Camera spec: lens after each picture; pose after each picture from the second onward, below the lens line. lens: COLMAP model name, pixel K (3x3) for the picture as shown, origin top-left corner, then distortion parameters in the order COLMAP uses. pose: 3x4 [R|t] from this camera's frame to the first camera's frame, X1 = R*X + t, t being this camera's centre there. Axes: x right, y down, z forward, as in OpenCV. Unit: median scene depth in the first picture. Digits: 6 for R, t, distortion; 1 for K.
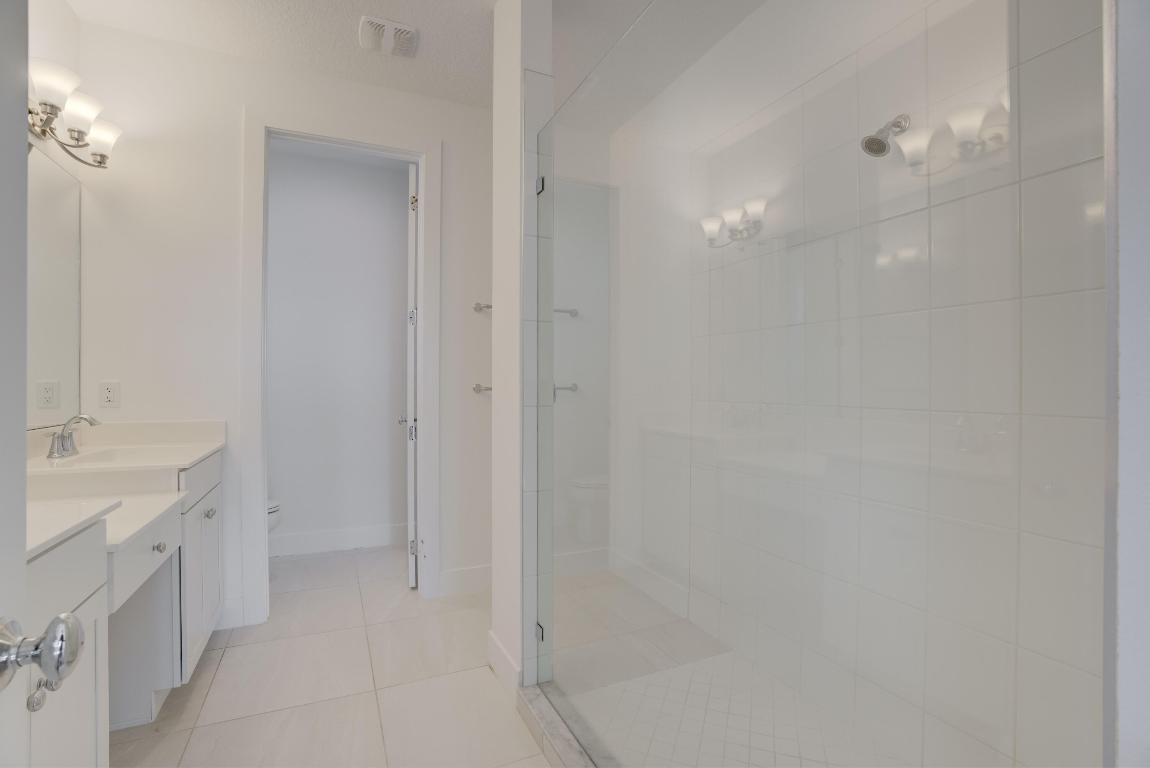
lens RADIAL K [[530.5, 0, 573.7], [0, 530.5, 388.1], [0, 0, 1]] dist [-0.072854, 0.028862]
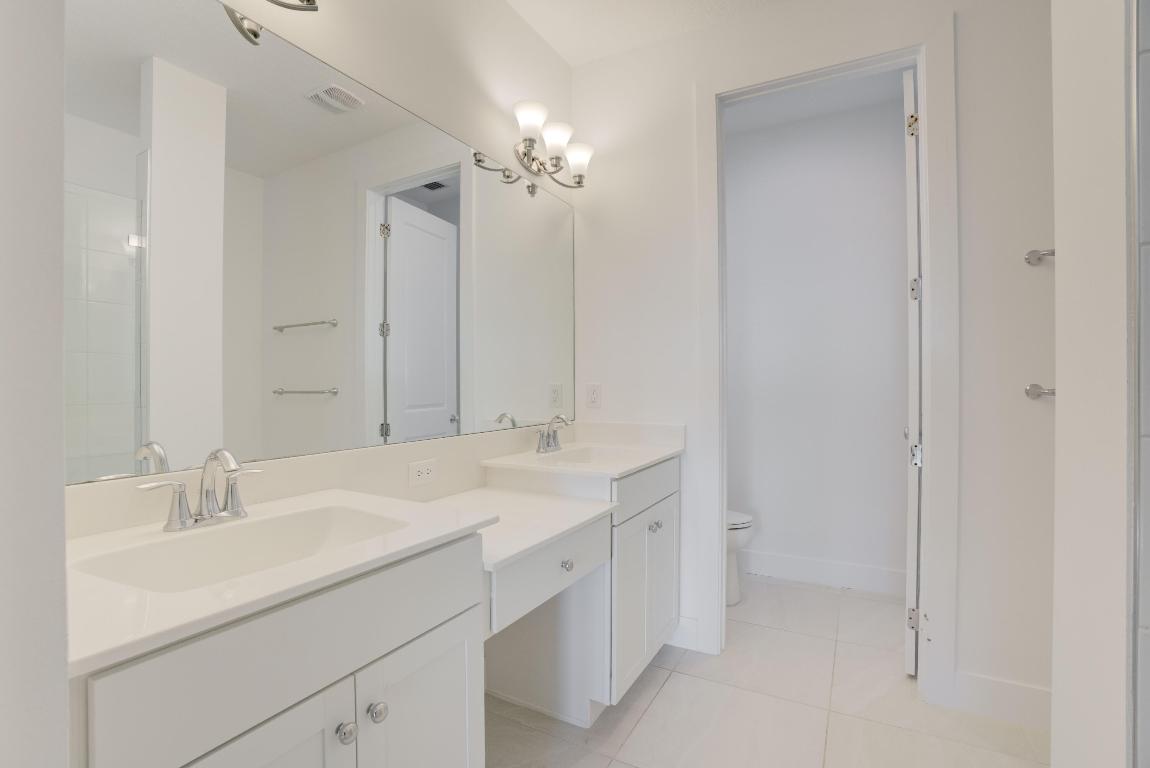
lens RADIAL K [[530.5, 0, 573.7], [0, 530.5, 388.1], [0, 0, 1]] dist [-0.072854, 0.028862]
pose [[0.588580, -0.000566, -0.808439, -0.028371], [0.000199, 1.000000, -0.000555, -0.003464], [0.808439, 0.000166, 0.588580, 0.319095]]
